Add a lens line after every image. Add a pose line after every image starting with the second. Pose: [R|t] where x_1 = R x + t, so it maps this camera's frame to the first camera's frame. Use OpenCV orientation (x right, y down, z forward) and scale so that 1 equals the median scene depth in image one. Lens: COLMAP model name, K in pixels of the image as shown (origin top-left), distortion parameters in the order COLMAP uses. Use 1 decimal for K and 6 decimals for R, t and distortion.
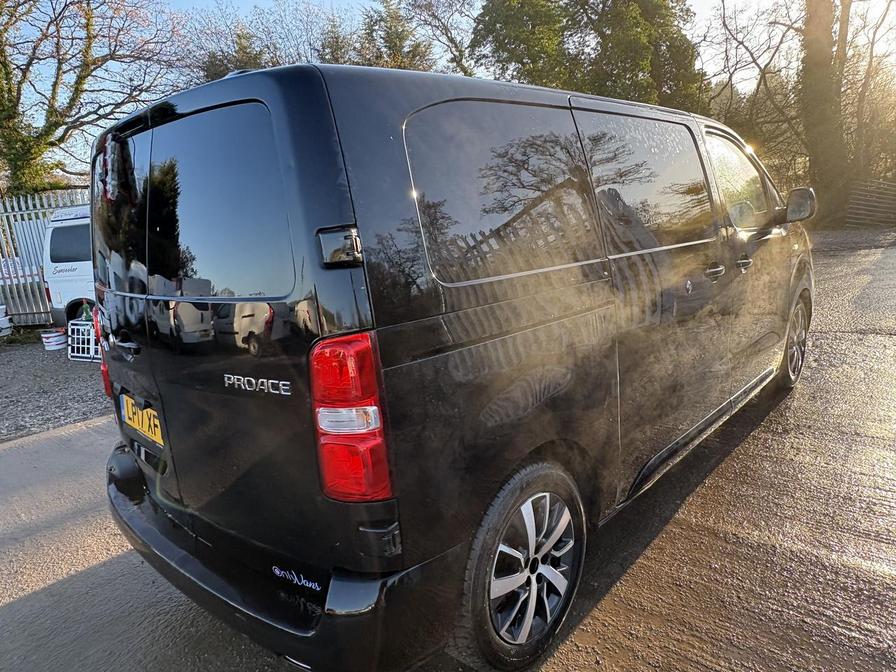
lens RADIAL K [[589.6, 0, 448.0], [0, 589.6, 336.0], [0, 0, 1]] dist [0.011693, 0.002609]
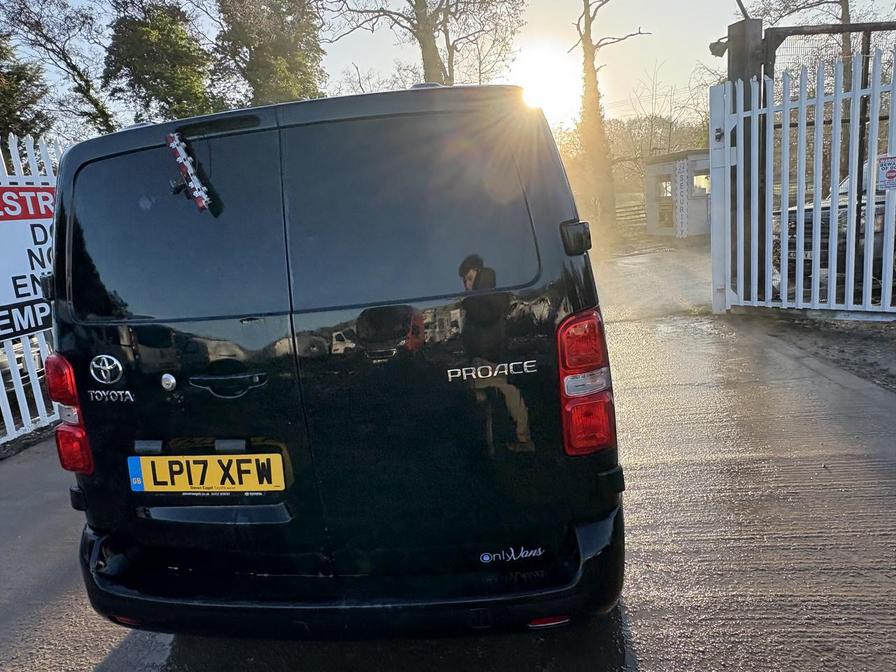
lens RADIAL K [[594.2, 0, 448.0], [0, 594.2, 336.0], [0, 0, 1]] dist [0.002262, -0.000204]
pose [[0.826582, -0.112210, 0.551517, -0.071357], [0.153334, 0.987753, -0.028843, 0.002799], [-0.541526, 0.108407, 0.833665, 0.010309]]
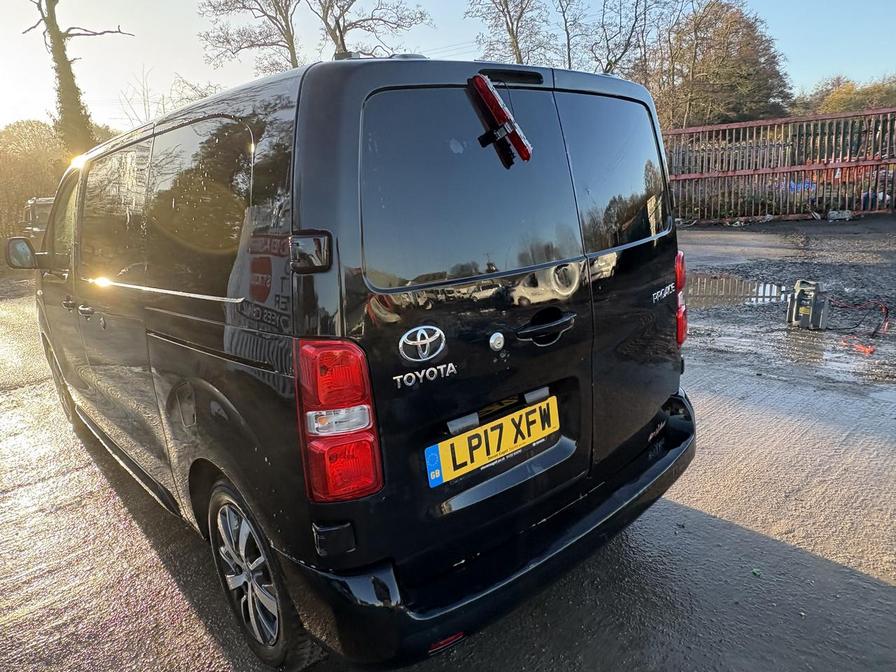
lens RADIAL K [[589.6, 0, 448.0], [0, 589.6, 336.0], [0, 0, 1]] dist [0.011693, 0.002609]
pose [[0.108232, -0.177656, 0.978123, -0.135237], [0.278664, 0.949879, 0.141692, -0.012860], [-0.954271, 0.257232, 0.152313, 0.096692]]
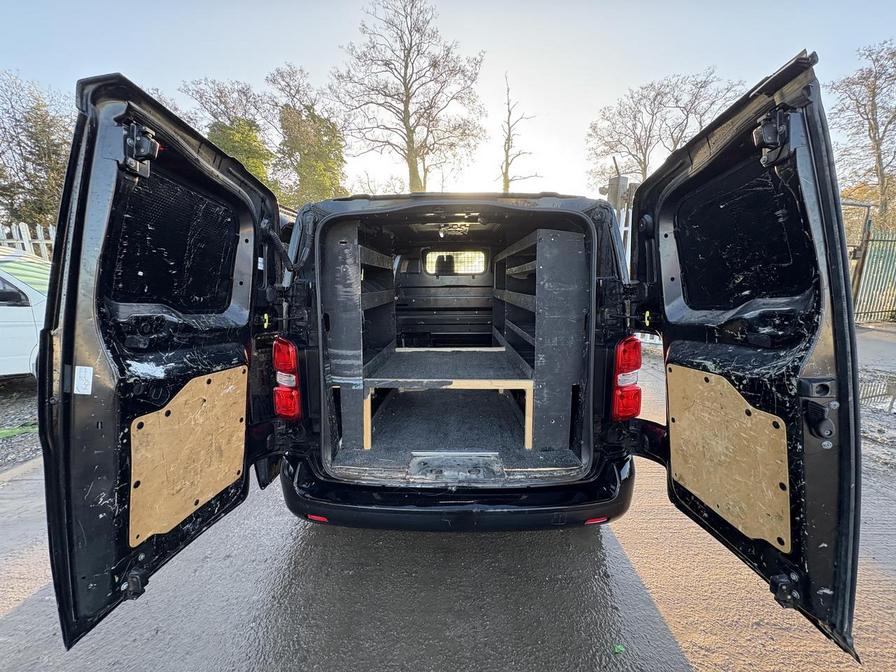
lens RADIAL K [[358.9, 0, 448.0], [0, 358.9, 336.0], [0, 0, 1]] dist [0.004226, 0.000278]
pose [[0.751789, -0.043396, 0.657975, -0.097108], [0.088053, 0.995502, -0.034950, -0.000856], [-0.653499, 0.084211, 0.752229, 0.031689]]
